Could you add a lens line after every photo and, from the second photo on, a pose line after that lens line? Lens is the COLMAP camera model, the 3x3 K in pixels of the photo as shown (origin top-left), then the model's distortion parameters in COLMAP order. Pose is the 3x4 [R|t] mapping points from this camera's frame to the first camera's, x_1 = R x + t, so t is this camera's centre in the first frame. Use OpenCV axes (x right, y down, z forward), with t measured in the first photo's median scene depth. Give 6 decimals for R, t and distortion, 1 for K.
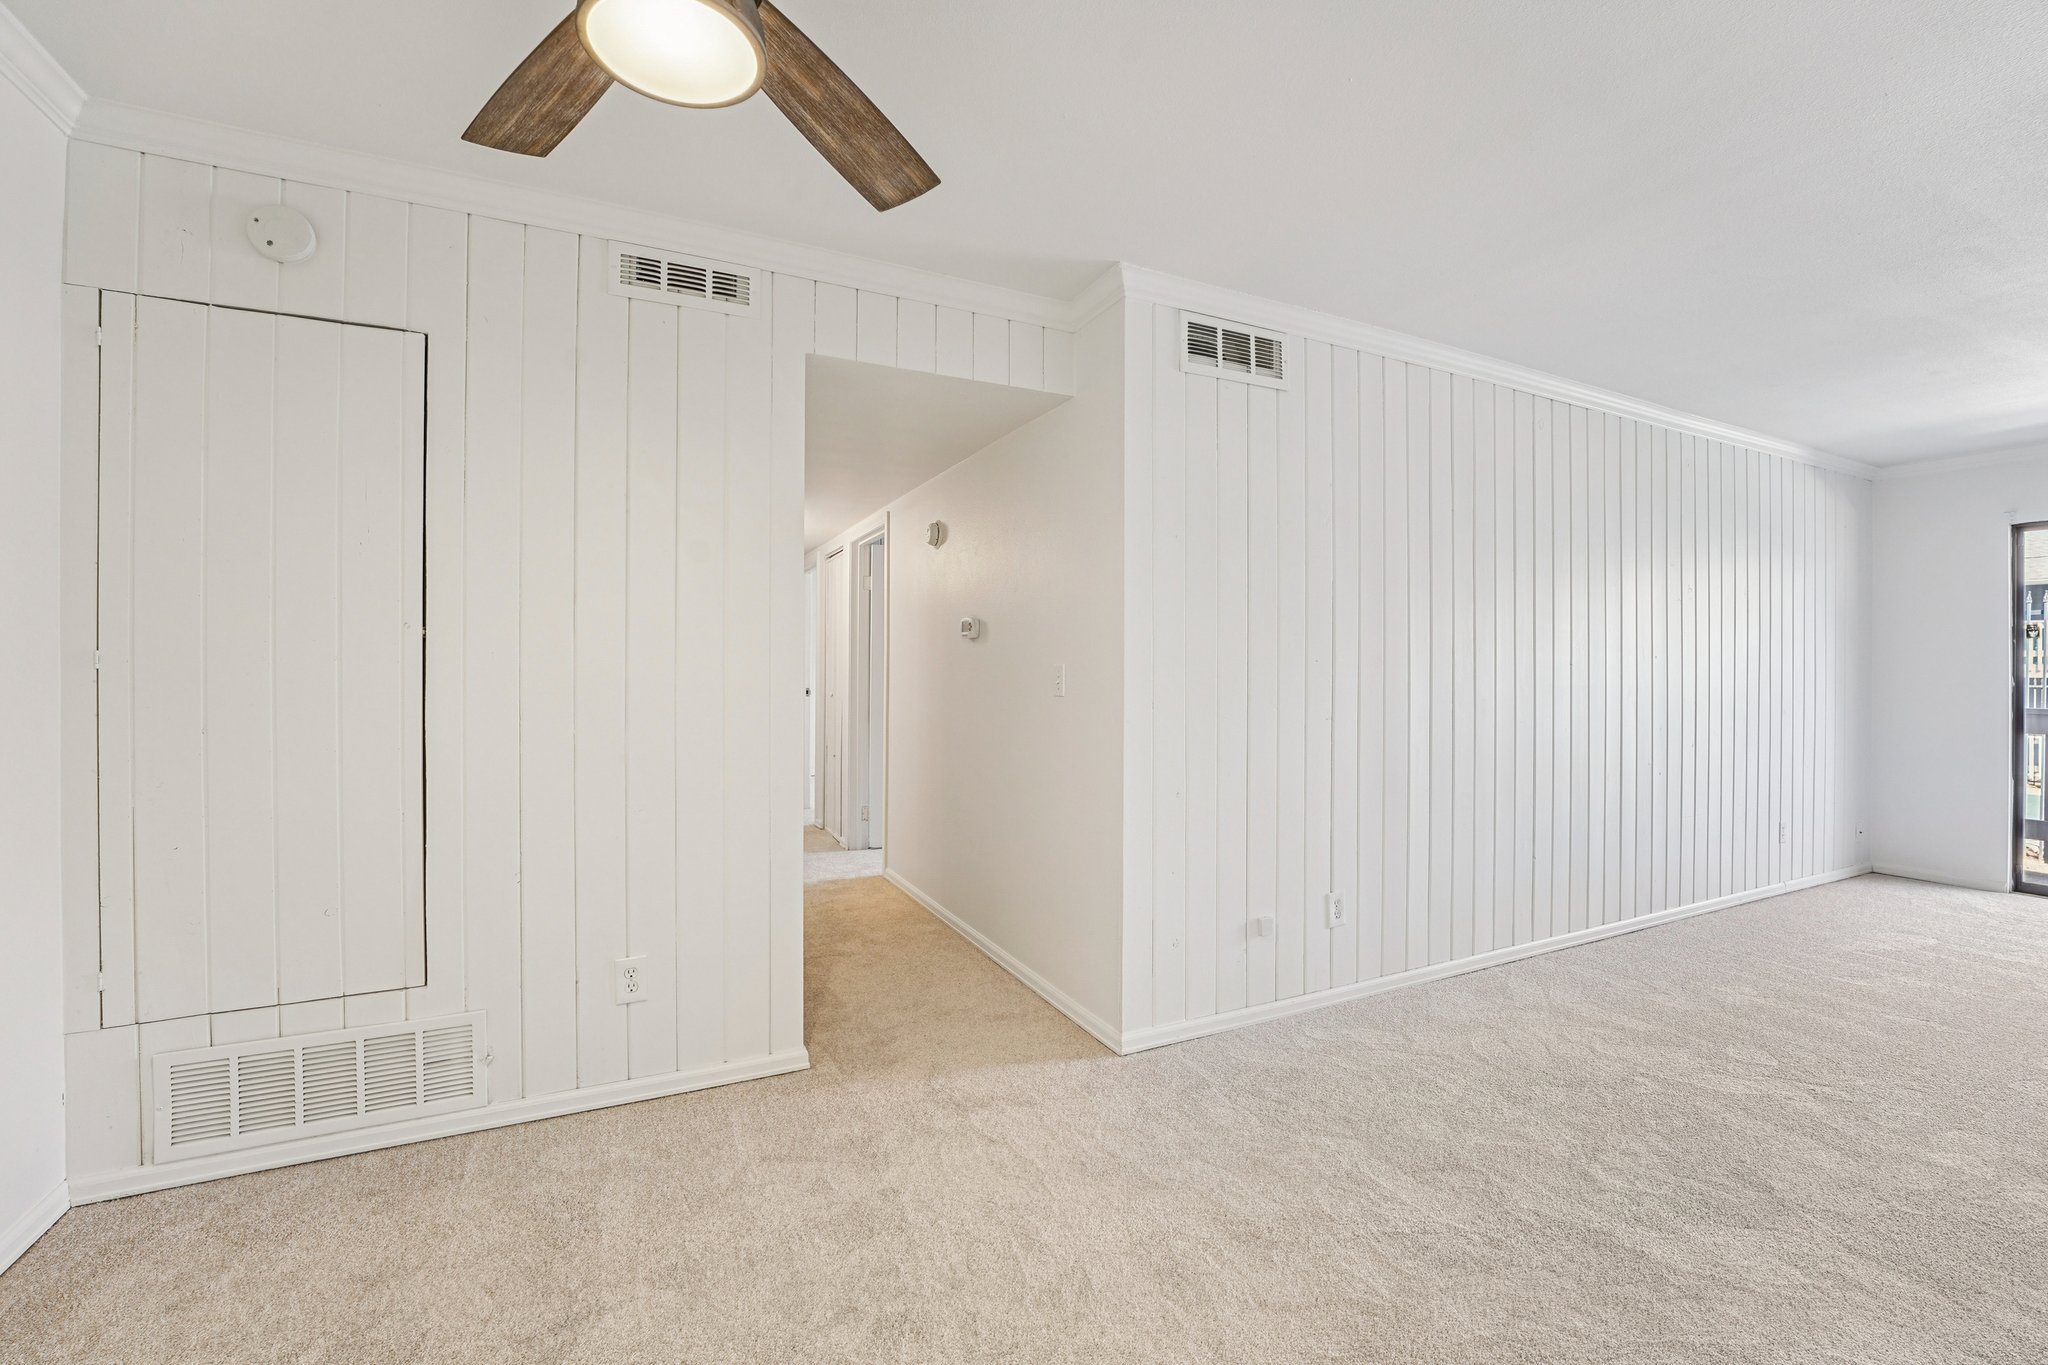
lens RADIAL K [[839.6, 0, 1007.6], [0, 839.6, 674.9], [0, 0, 1]] dist [-0.023454, 0.002050]
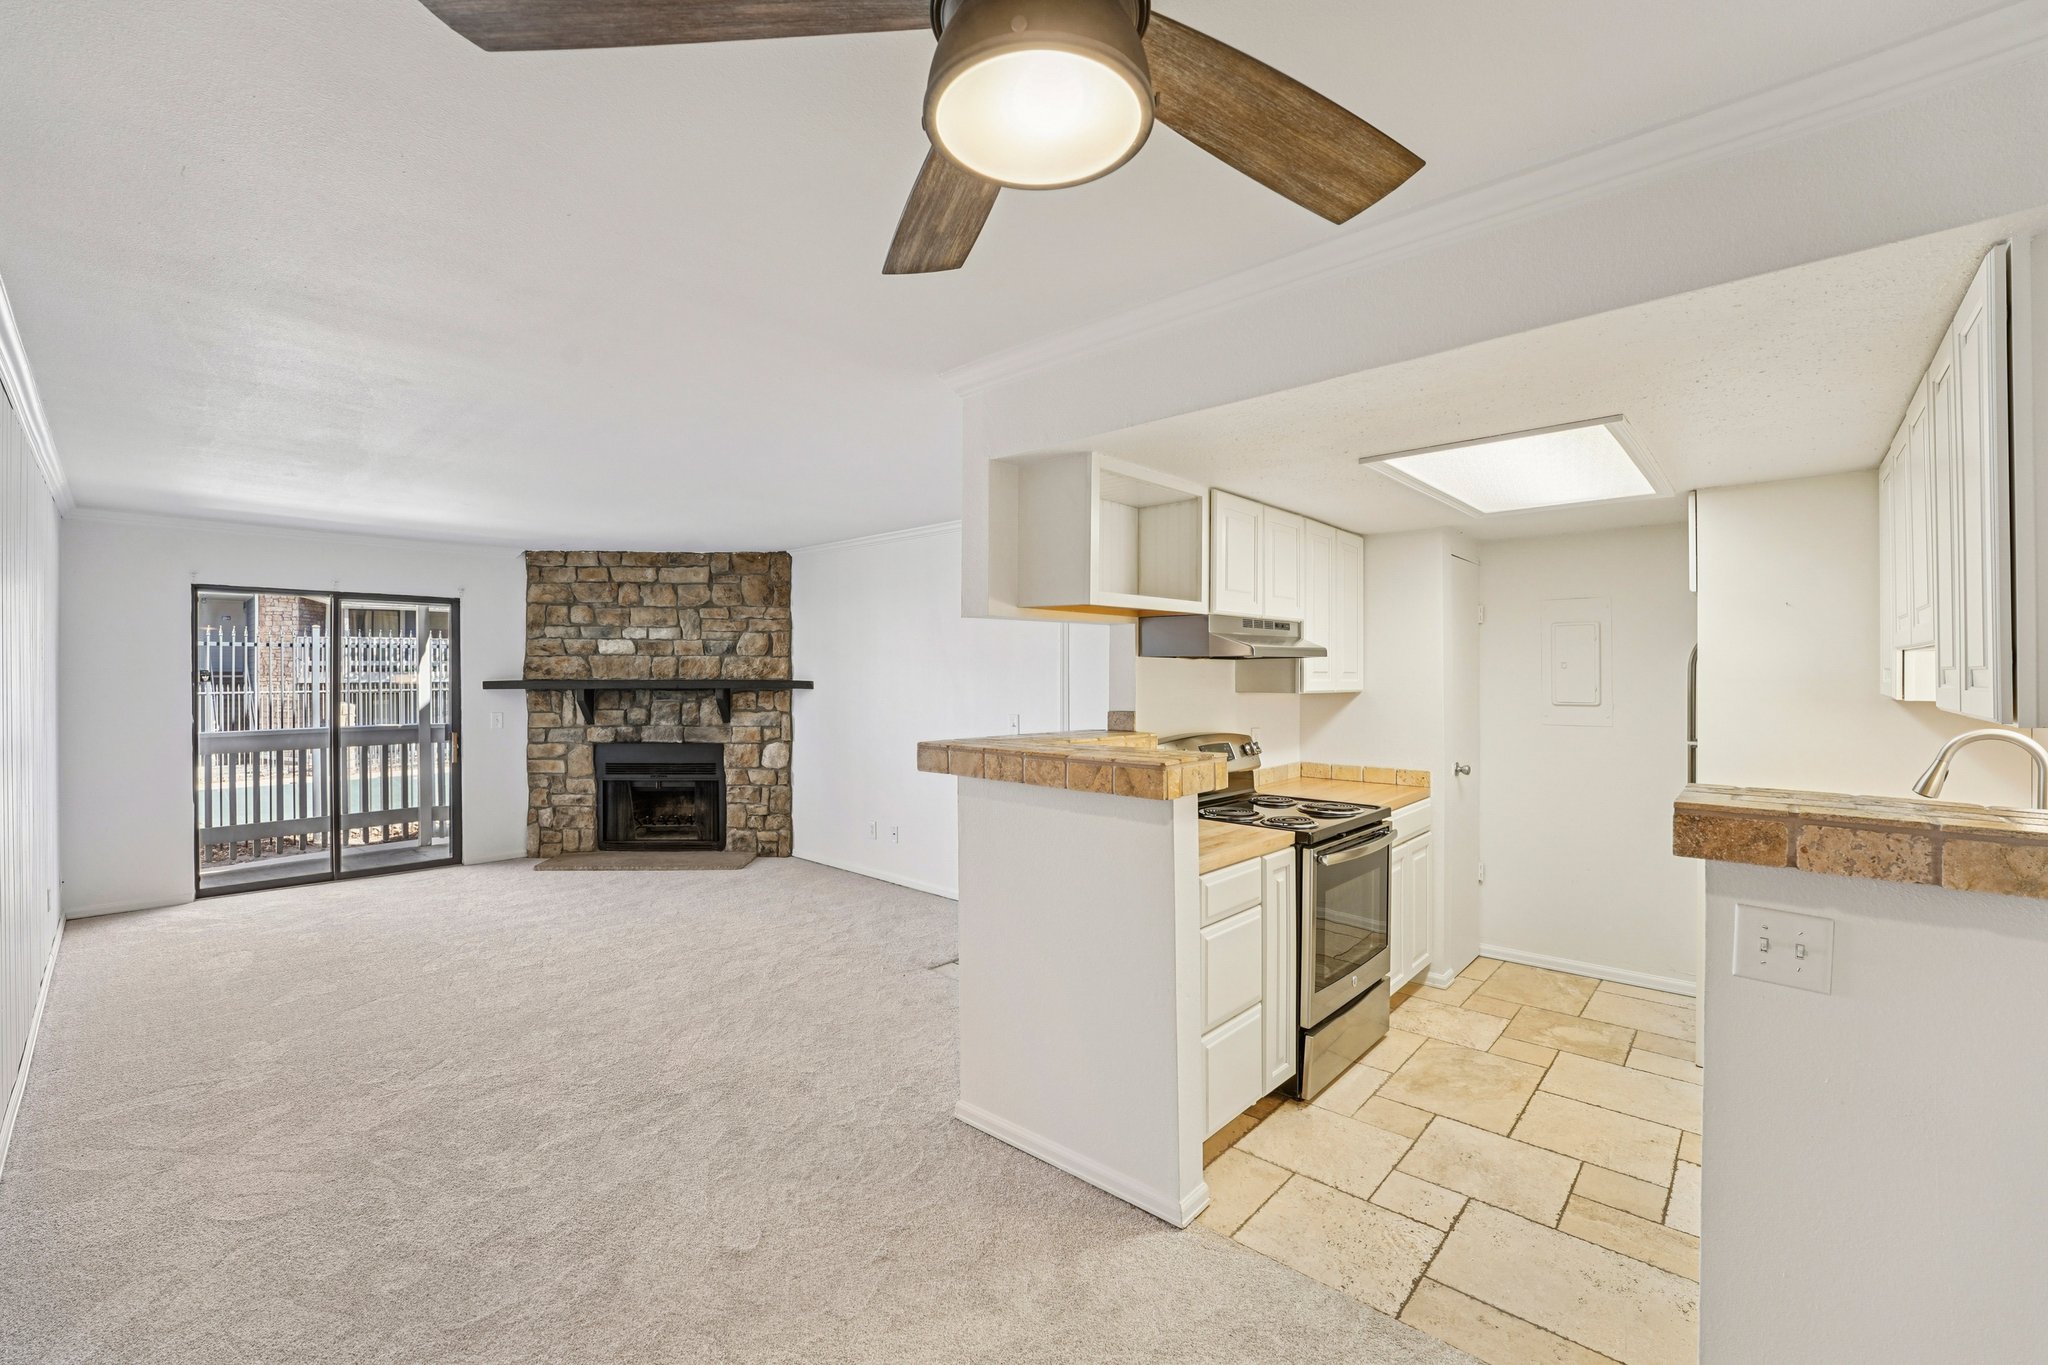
lens RADIAL K [[839.6, 0, 1018.3], [0, 839.6, 662.1], [0, 0, 1]] dist [-0.023454, 0.002050]
pose [[-0.370647, 0.006224, 0.928753, -0.527724], [0.004708, 0.999977, -0.004822, -0.112902], [-0.928762, 0.002586, -0.370668, 0.604974]]
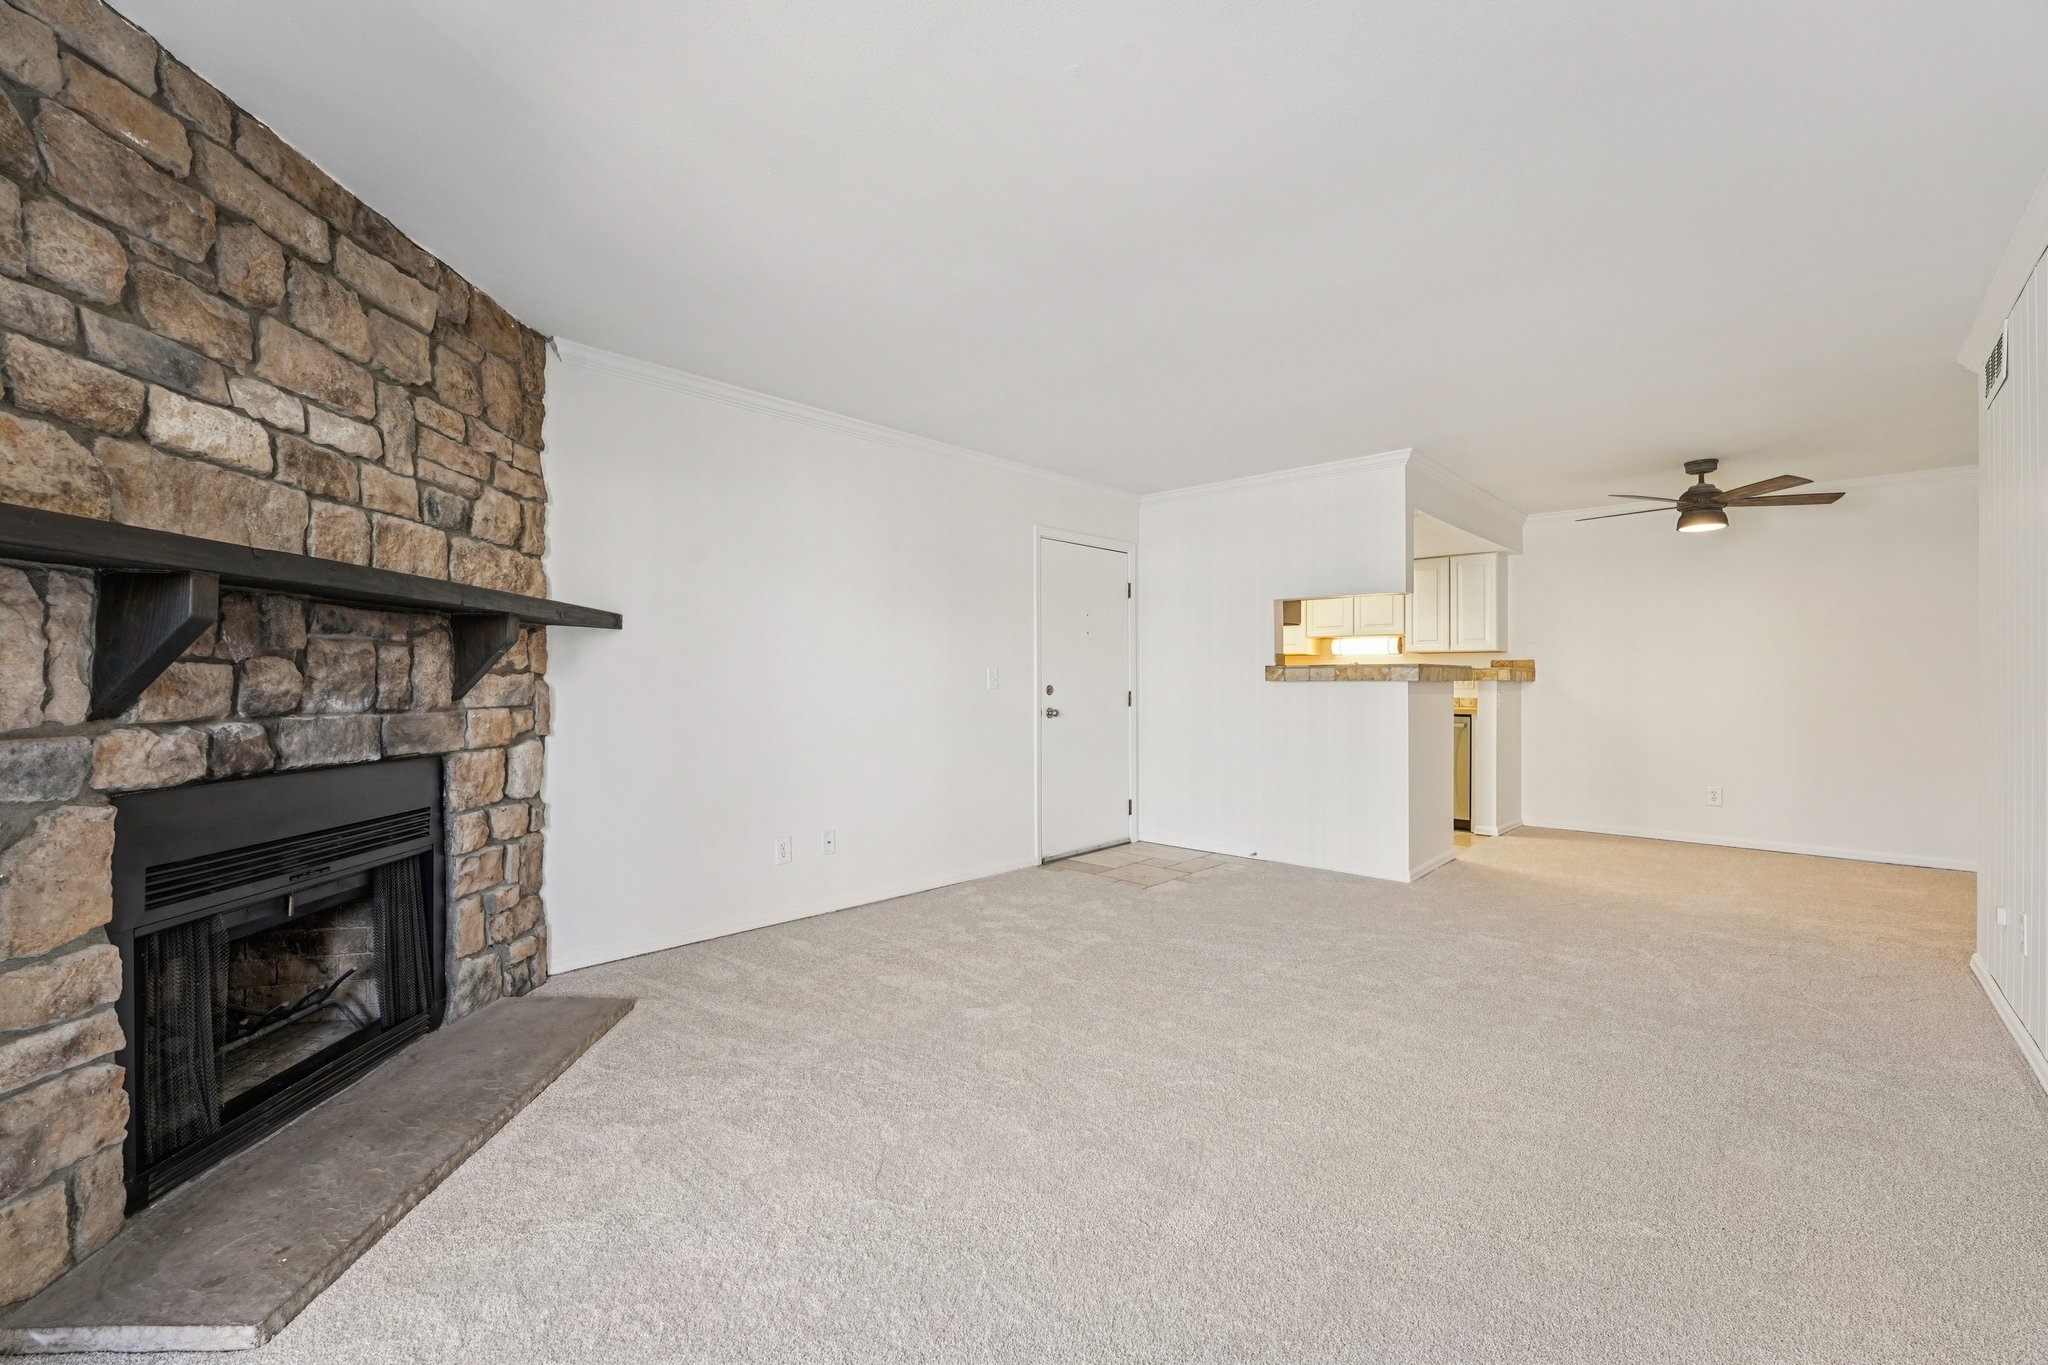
lens RADIAL K [[839.6, 0, 1032.4], [0, 839.6, 662.9], [0, 0, 1]] dist [-0.023454, 0.002050]
pose [[-0.929086, -0.016644, -0.369489, 2.059279], [-0.011551, 0.999805, -0.015990, 0.026462], [0.369684, -0.010588, -0.929097, 1.762116]]
